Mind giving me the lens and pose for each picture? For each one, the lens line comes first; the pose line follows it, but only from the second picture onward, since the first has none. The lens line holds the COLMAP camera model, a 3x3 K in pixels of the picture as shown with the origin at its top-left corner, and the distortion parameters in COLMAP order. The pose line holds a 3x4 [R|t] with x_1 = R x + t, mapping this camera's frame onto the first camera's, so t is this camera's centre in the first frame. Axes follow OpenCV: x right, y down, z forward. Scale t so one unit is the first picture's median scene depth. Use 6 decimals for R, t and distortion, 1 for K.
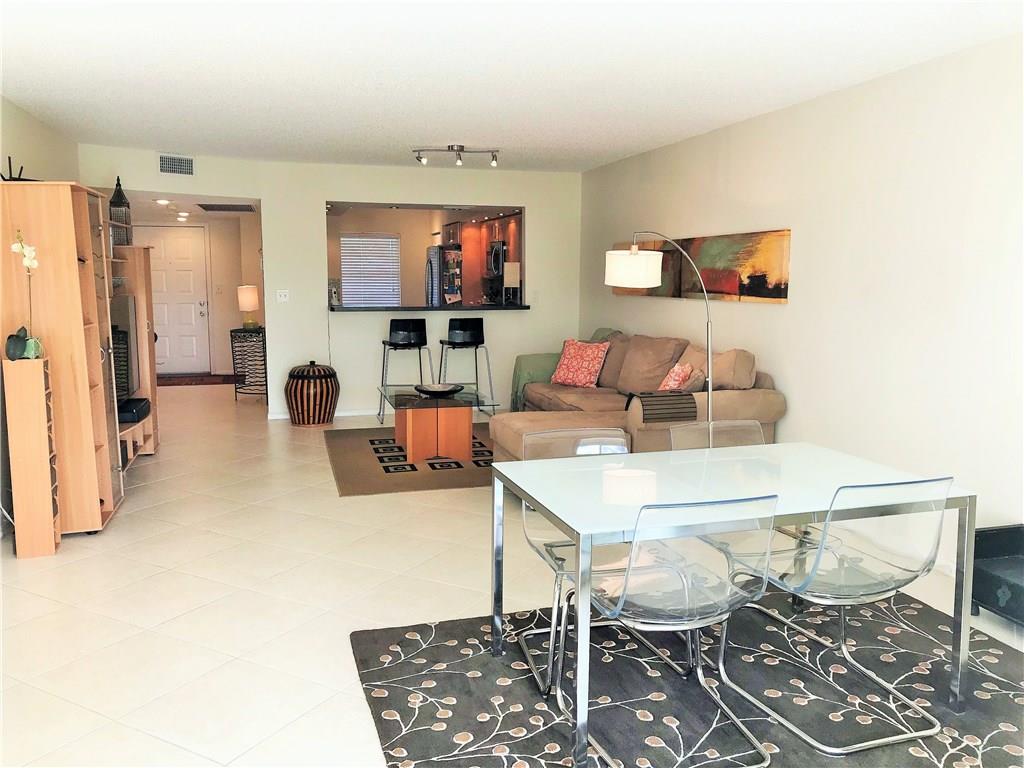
lens RADIAL K [[827.6, 0, 511.2], [0, 827.6, 386.9], [0, 0, 1]] dist [0.002630, -0.011122]
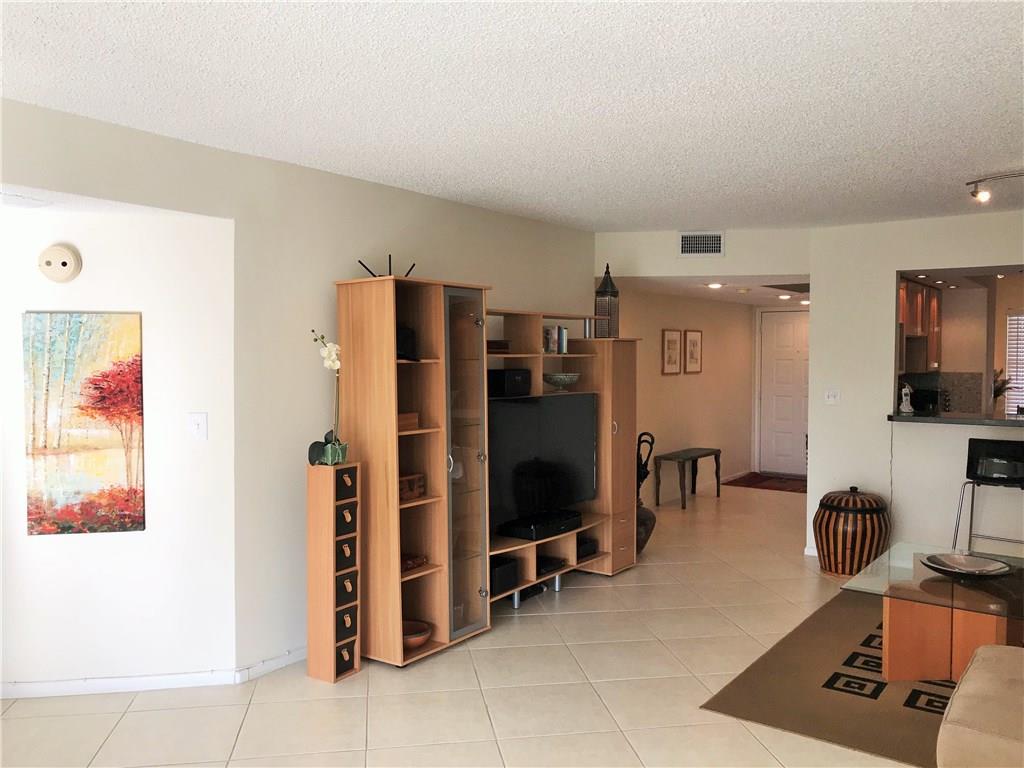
lens RADIAL K [[827.6, 0, 507.2], [0, 827.6, 382.4], [0, 0, 1]] dist [0.002630, -0.011122]
pose [[0.615228, 0.026294, -0.787911, 0.160708], [-0.107154, 0.992957, -0.050532, -0.058369], [0.781033, 0.115517, 0.613713, 0.327498]]
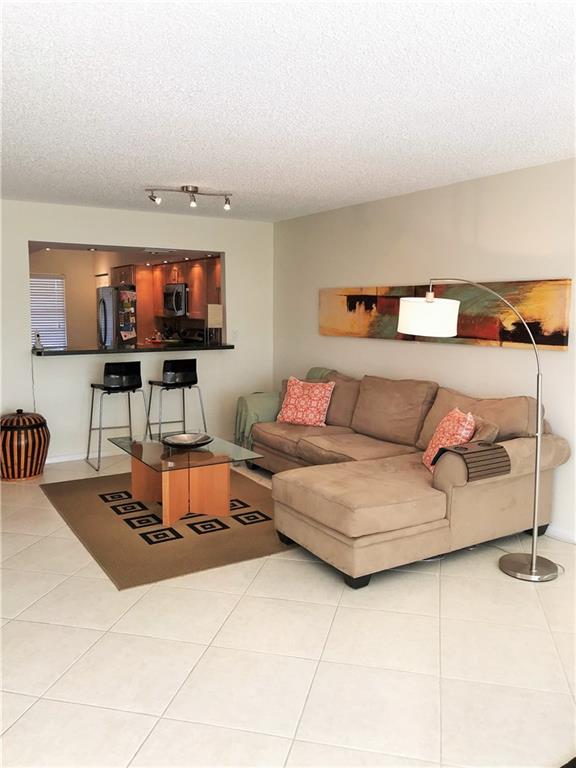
lens RADIAL K [[620.7, 0, 291.3], [0, 620.7, 376.7], [0, 0, 1]] dist [0.002630, -0.011122]
pose [[0.958423, -0.030608, 0.283707, -0.157426], [0.036966, 0.999171, -0.017080, -0.049222], [-0.282948, 0.026858, 0.958759, 0.260105]]
